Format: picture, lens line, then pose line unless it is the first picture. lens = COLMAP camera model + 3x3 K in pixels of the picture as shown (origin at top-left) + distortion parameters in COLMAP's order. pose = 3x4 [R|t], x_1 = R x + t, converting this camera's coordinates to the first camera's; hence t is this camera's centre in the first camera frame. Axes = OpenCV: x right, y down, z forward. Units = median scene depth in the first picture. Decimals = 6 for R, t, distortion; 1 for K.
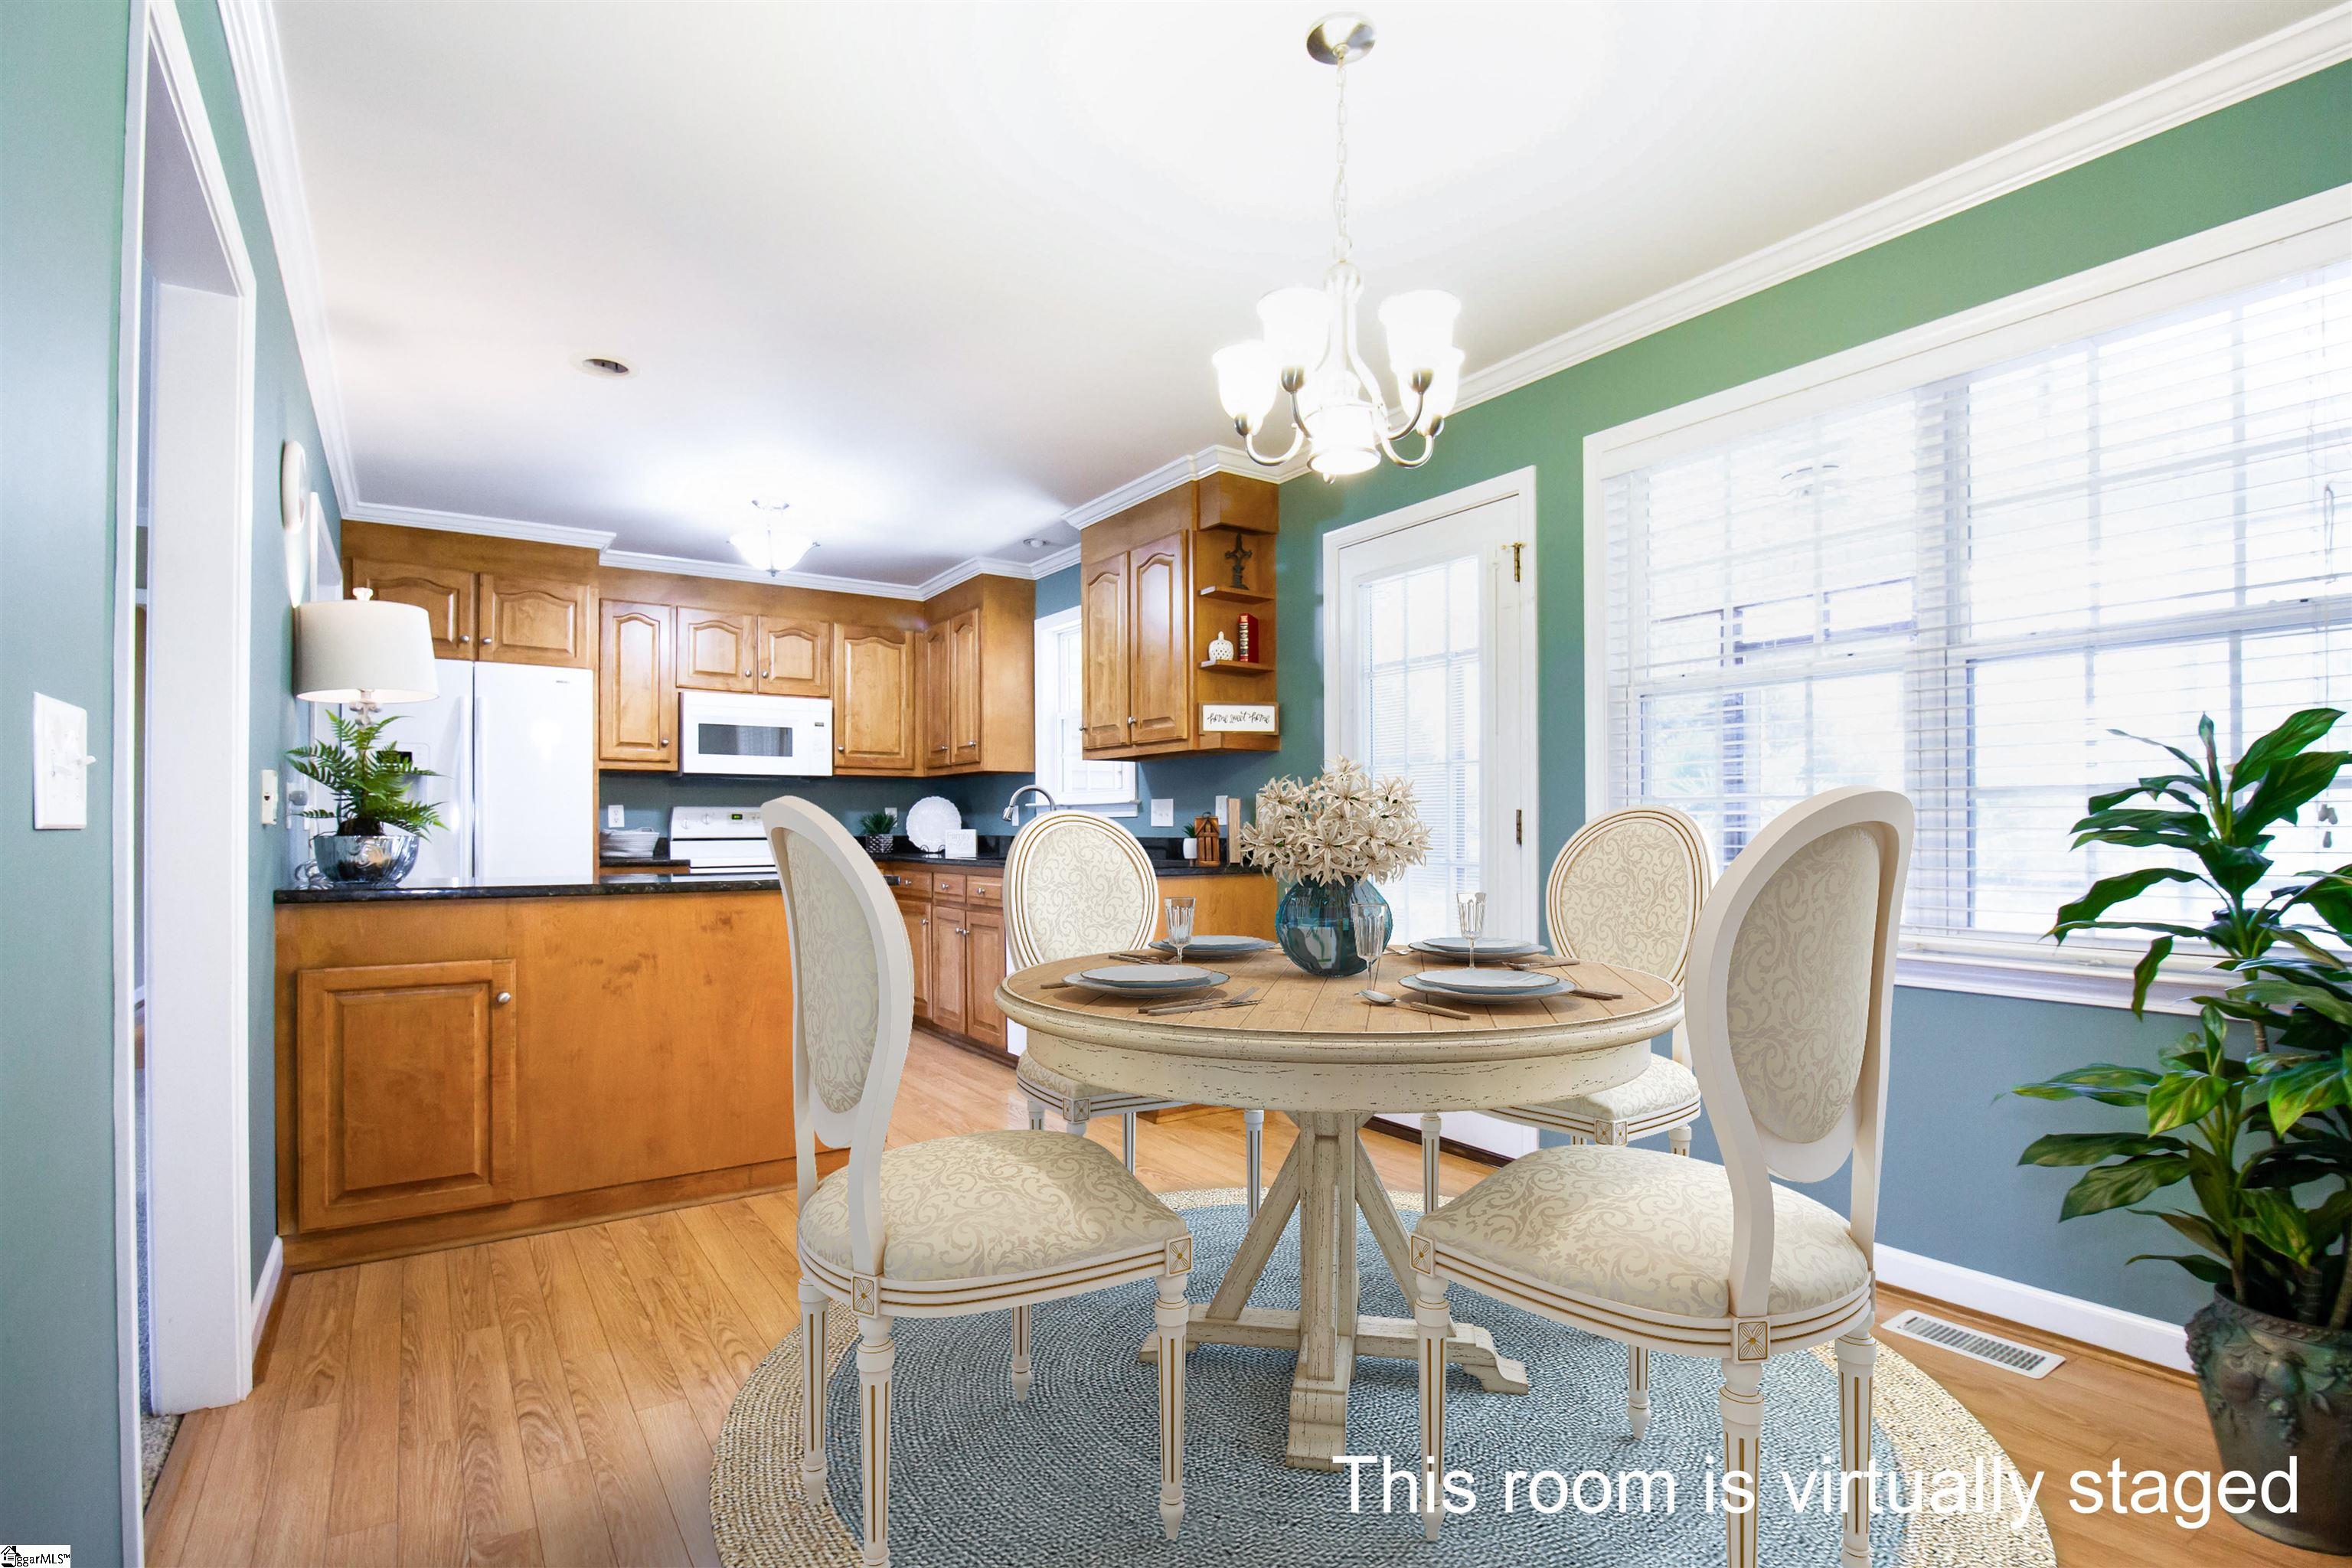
lens RADIAL K [[1121.6, 0, 1181.6], [0, 1121.6, 819.0], [0, 0, 1]] dist [0.001062, -0.000031]
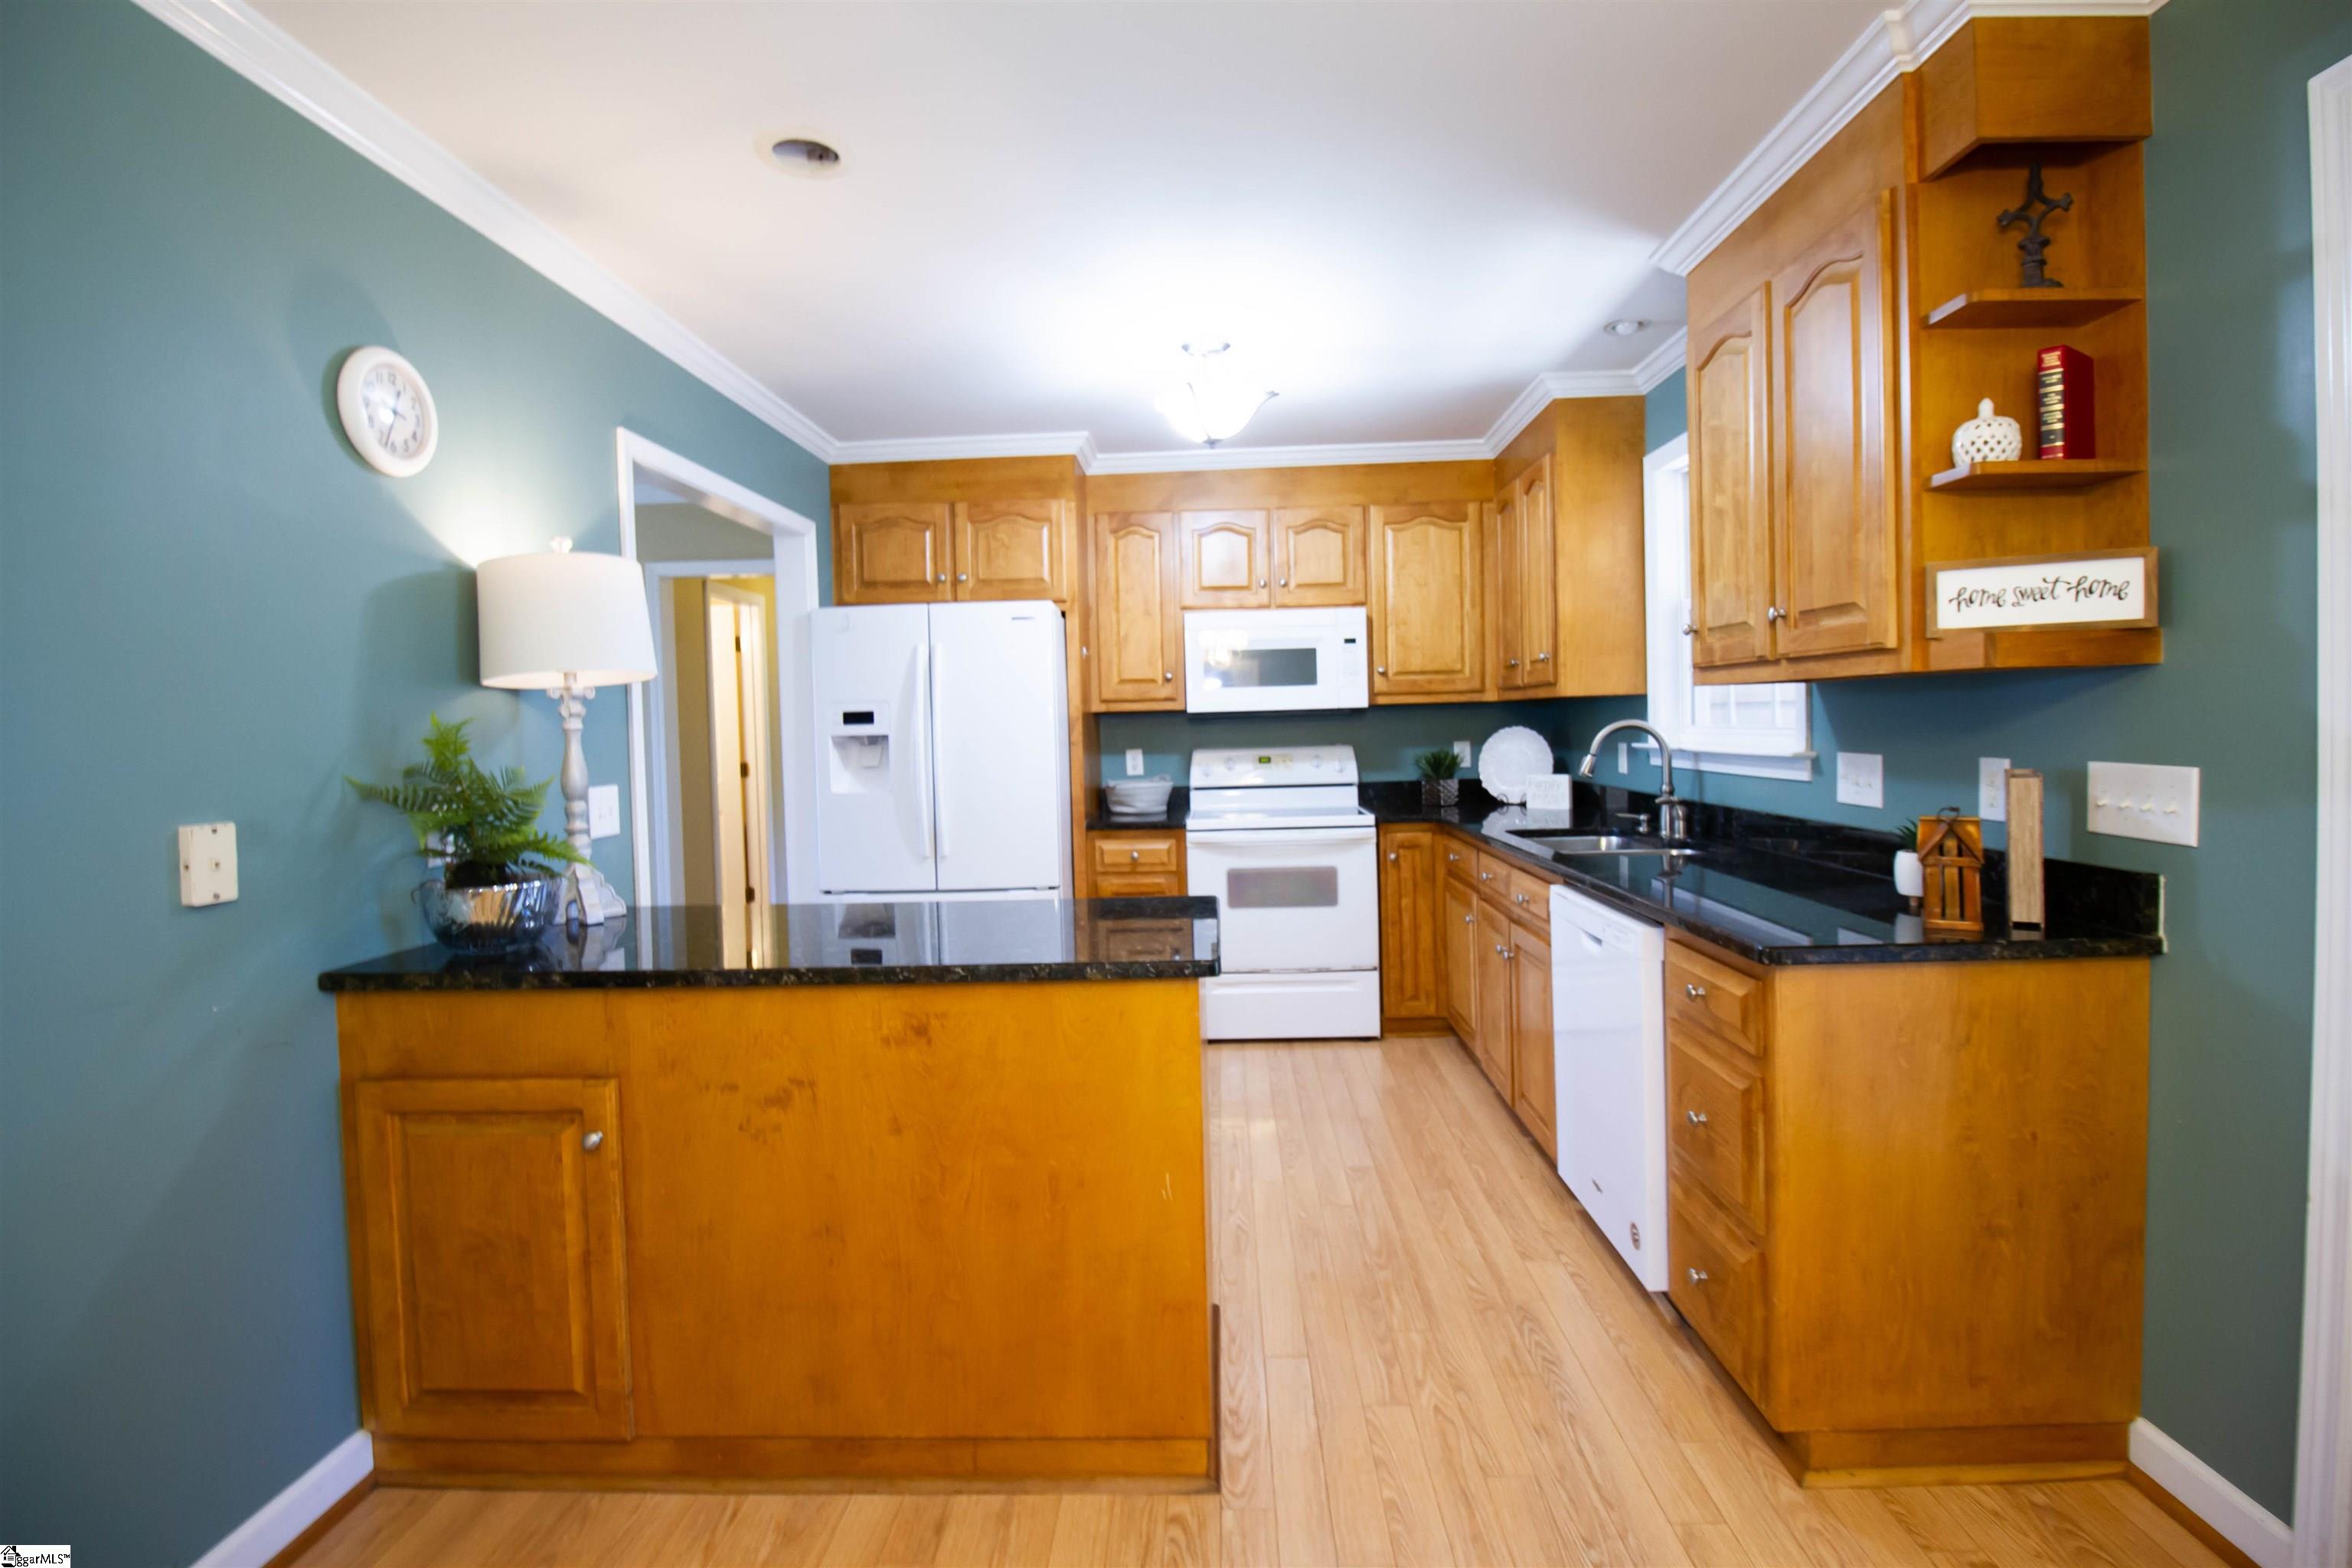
lens RADIAL K [[1081.2, 0, 1178.2], [0, 1081.2, 754.9], [0, 0, 1]] dist [0.001764, -0.015491]
pose [[0.804812, -0.000691, -0.593529, 0.029135], [0.028537, 0.998888, 0.037532, -0.050769], [0.592843, -0.047144, 0.803937, 0.449738]]
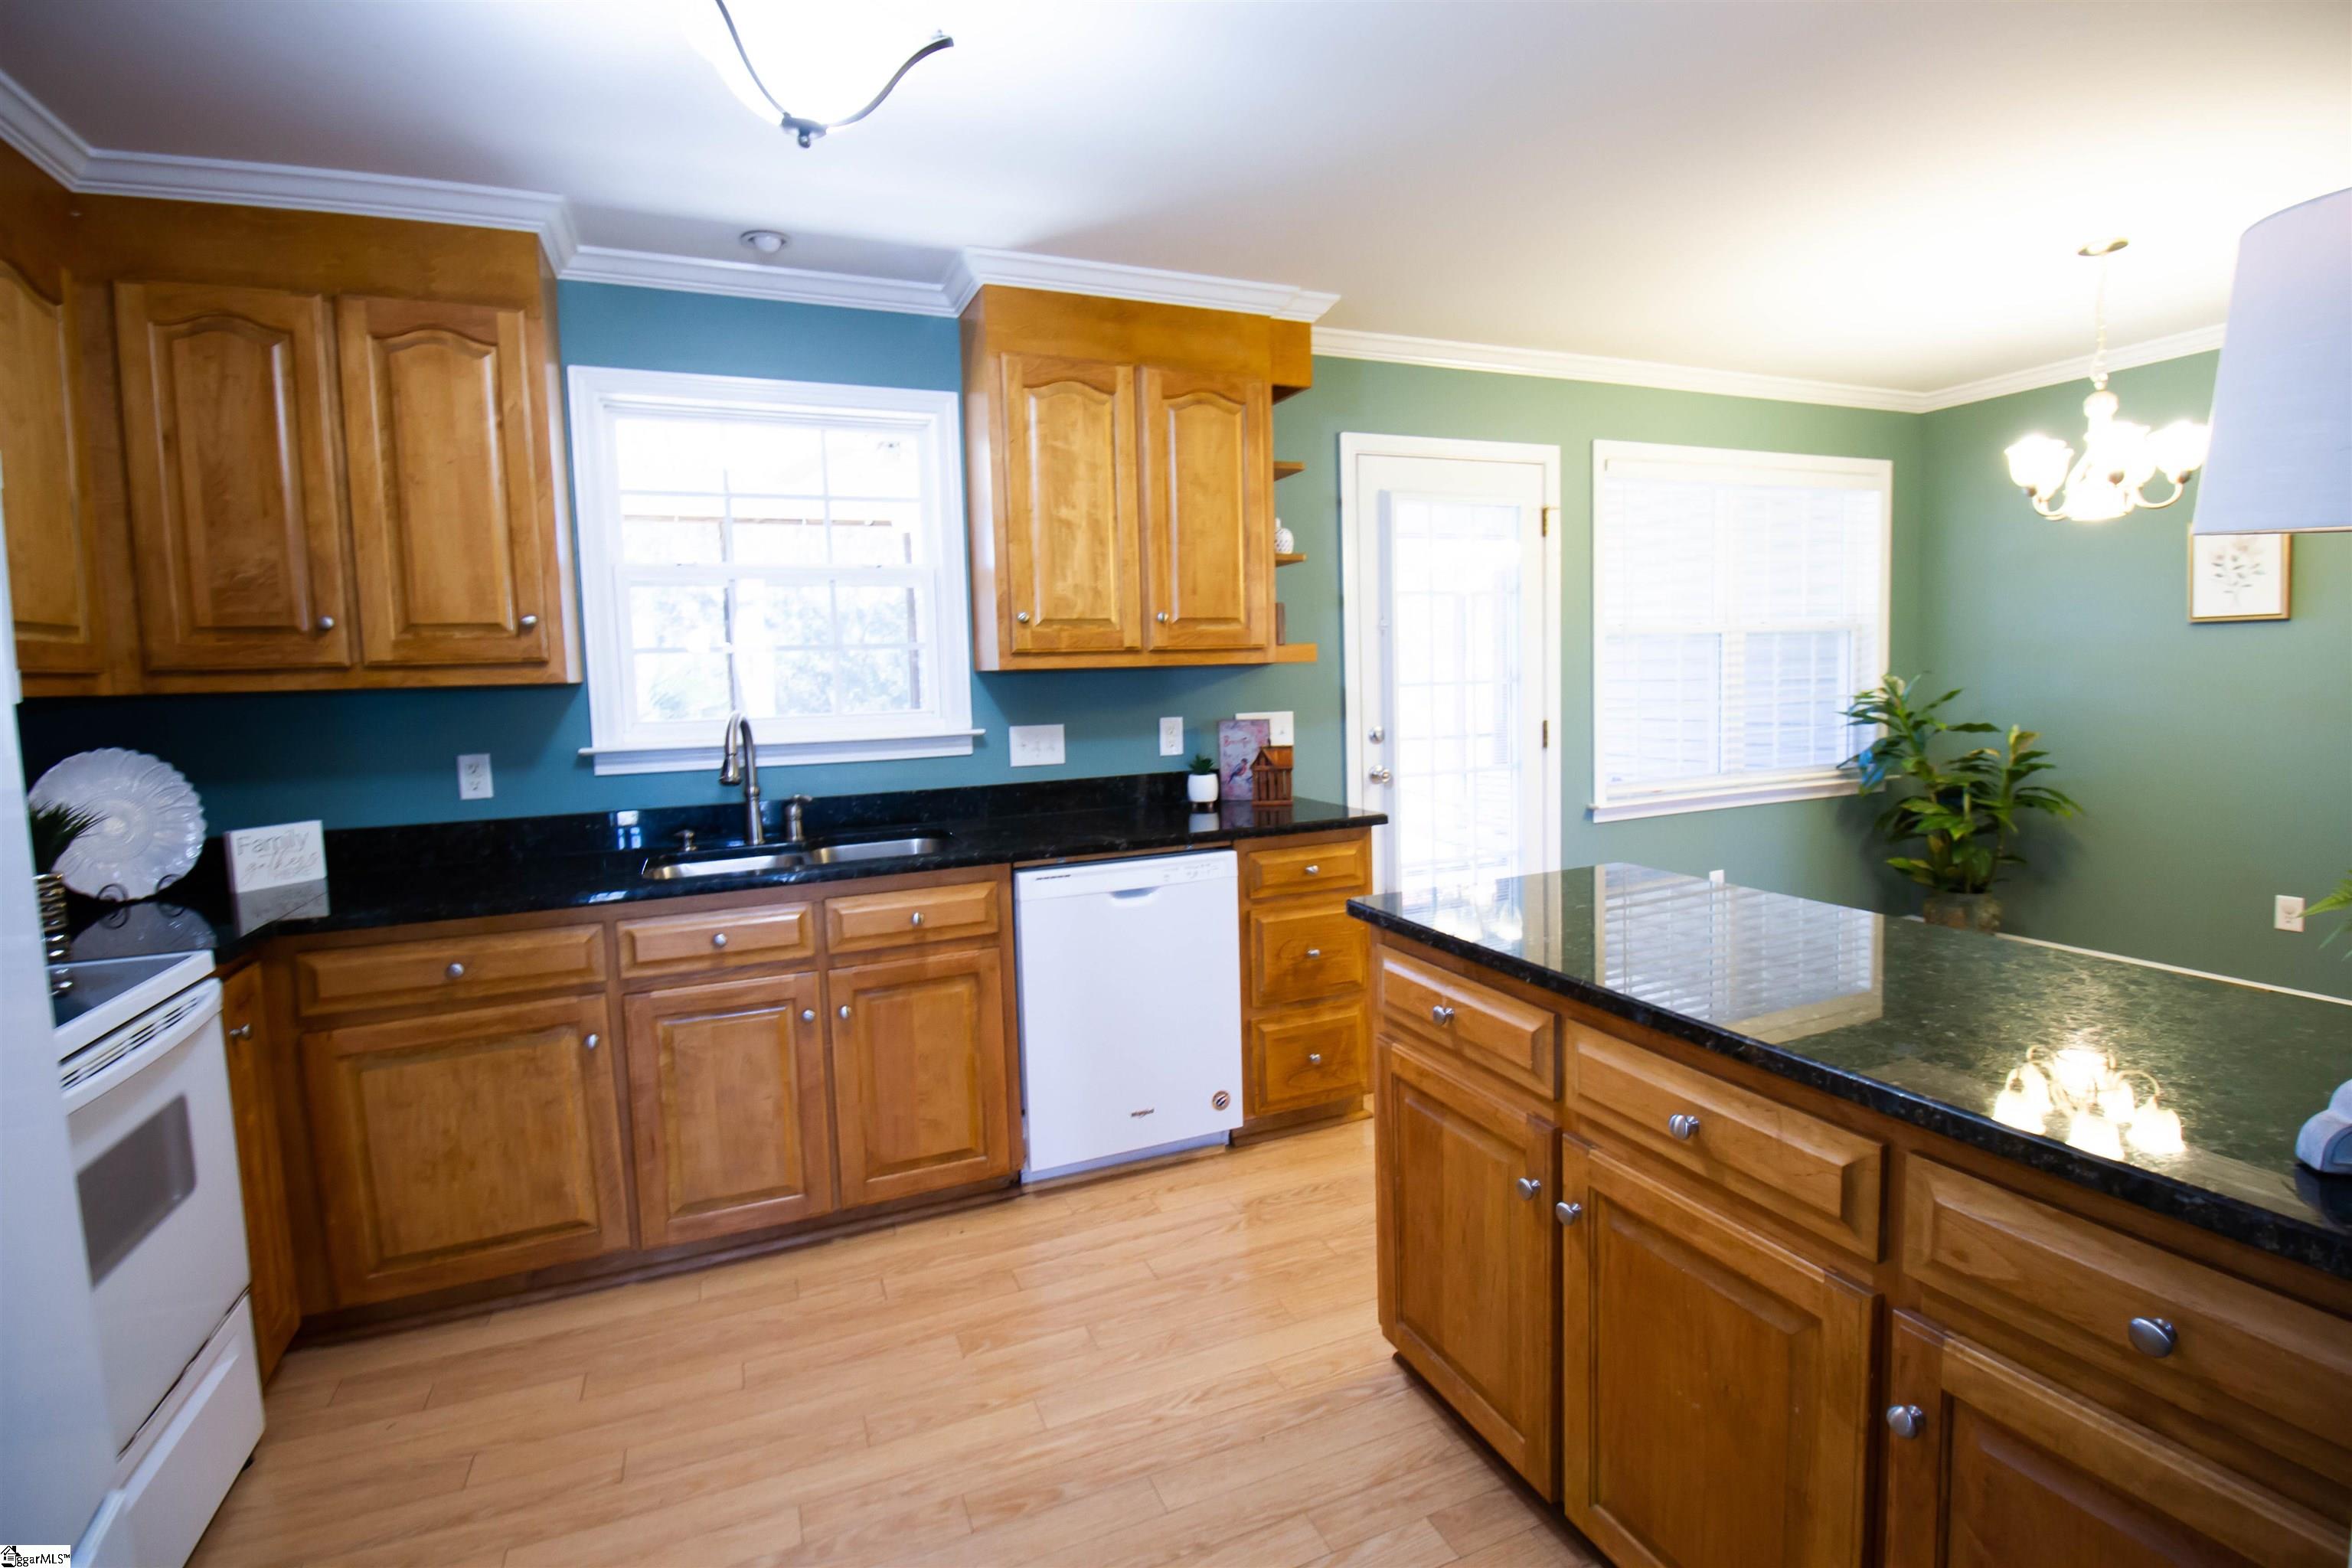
lens RADIAL K [[1081.2, 0, 1178.2], [0, 1081.2, 754.9], [0, 0, 1]] dist [0.001764, -0.015491]
pose [[0.198678, -0.079400, 0.976843, -0.724008], [0.025866, 0.996790, 0.075761, -0.053718], [-0.979724, 0.010215, 0.200094, 0.871705]]
